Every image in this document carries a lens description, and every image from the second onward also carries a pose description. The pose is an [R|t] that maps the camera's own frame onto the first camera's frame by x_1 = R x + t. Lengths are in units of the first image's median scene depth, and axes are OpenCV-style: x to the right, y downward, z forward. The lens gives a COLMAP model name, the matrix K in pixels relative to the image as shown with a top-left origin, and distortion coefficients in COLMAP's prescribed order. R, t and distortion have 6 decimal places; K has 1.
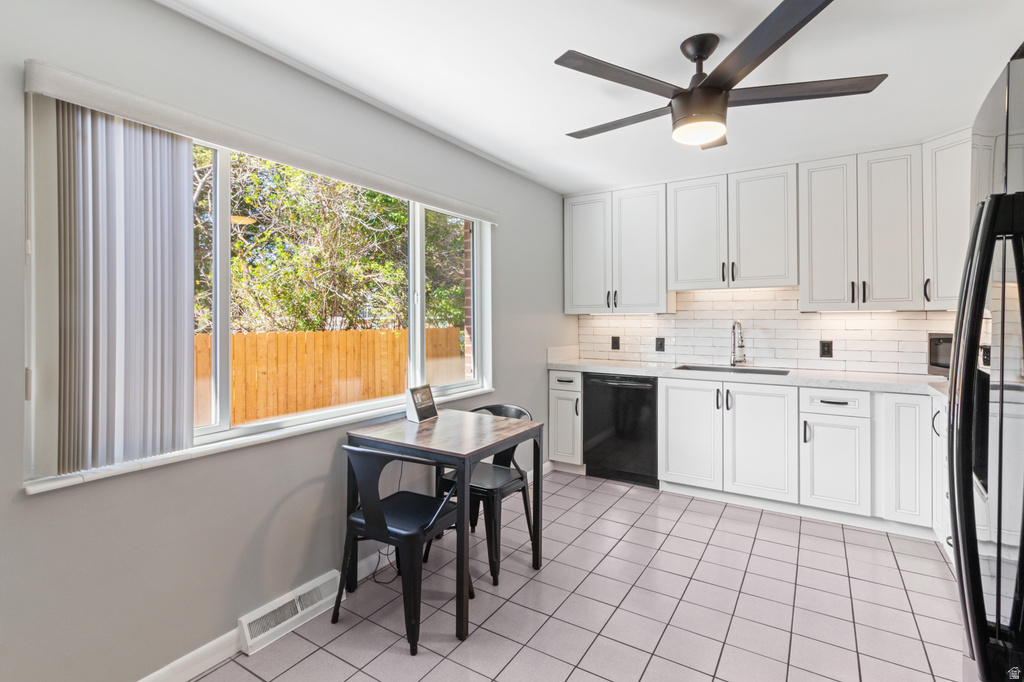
lens RADIAL K [[483.3, 0, 492.7], [0, 483.3, 321.5], [0, 0, 1]] dist [0.000678, -0.000527]
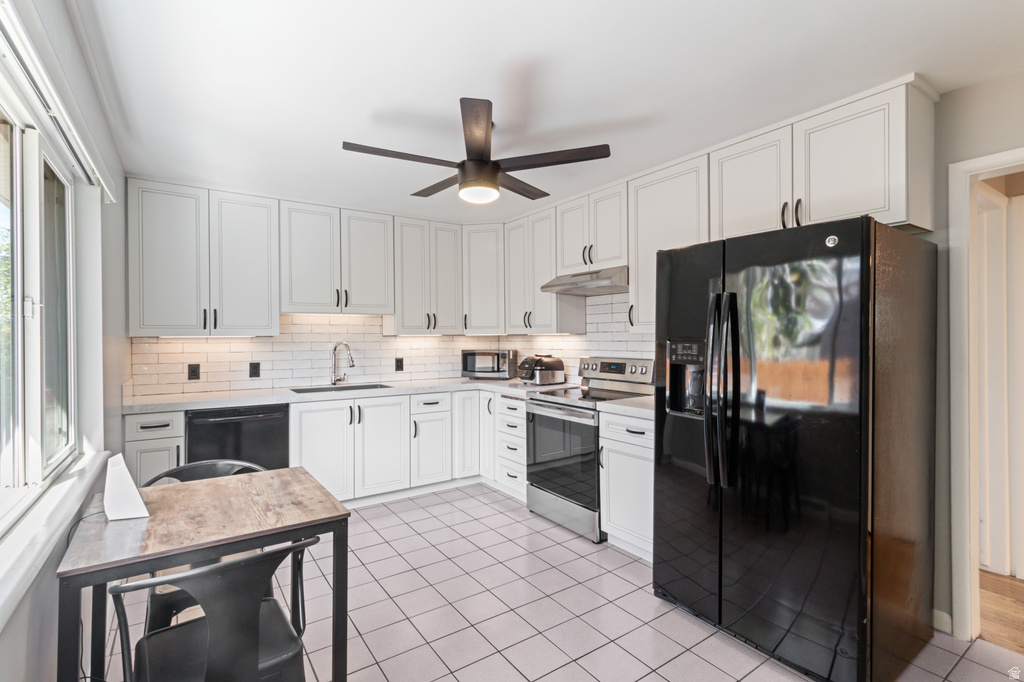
lens RADIAL K [[483.3, 0, 509.6], [0, 483.3, 339.0], [0, 0, 1]] dist [0.000678, -0.000527]
pose [[0.379489, -0.001628, 0.925195, -0.383941], [0.013042, 0.999909, -0.003590, -0.002119], [-0.925104, 0.013429, 0.379476, 0.242559]]
